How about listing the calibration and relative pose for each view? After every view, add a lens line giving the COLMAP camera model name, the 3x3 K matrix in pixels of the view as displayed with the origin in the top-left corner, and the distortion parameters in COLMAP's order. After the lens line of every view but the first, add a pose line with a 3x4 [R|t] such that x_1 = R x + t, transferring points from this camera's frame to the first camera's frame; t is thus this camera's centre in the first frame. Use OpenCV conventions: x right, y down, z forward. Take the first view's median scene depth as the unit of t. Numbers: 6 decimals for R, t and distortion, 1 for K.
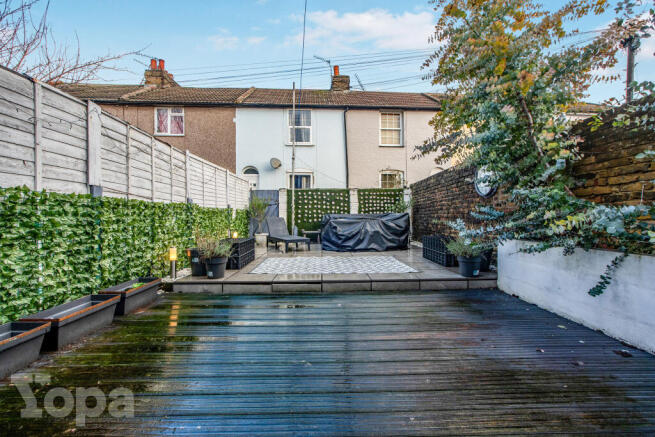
lens RADIAL K [[284.0, 0, 330.2], [0, 284.0, 214.6], [0, 0, 1]] dist [-0.001262, 0.000891]
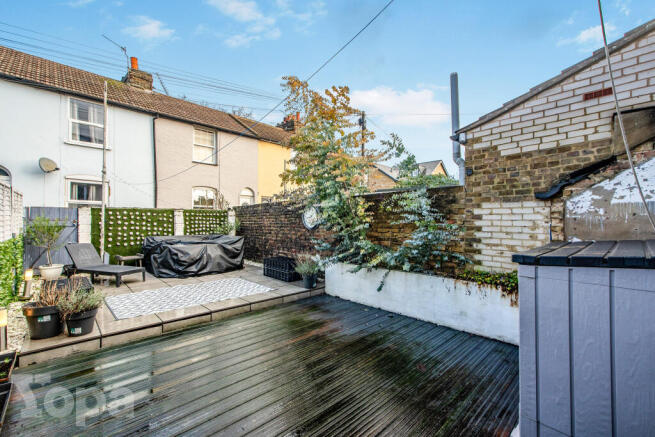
lens RADIAL K [[284.0, 0, 330.2], [0, 284.0, 214.6], [0, 0, 1]] dist [-0.001262, 0.000891]
pose [[0.735160, 0.022711, 0.677513, -0.200217], [-0.013763, 0.999733, -0.018579, -0.062604], [-0.677754, 0.004334, 0.735276, -0.073423]]
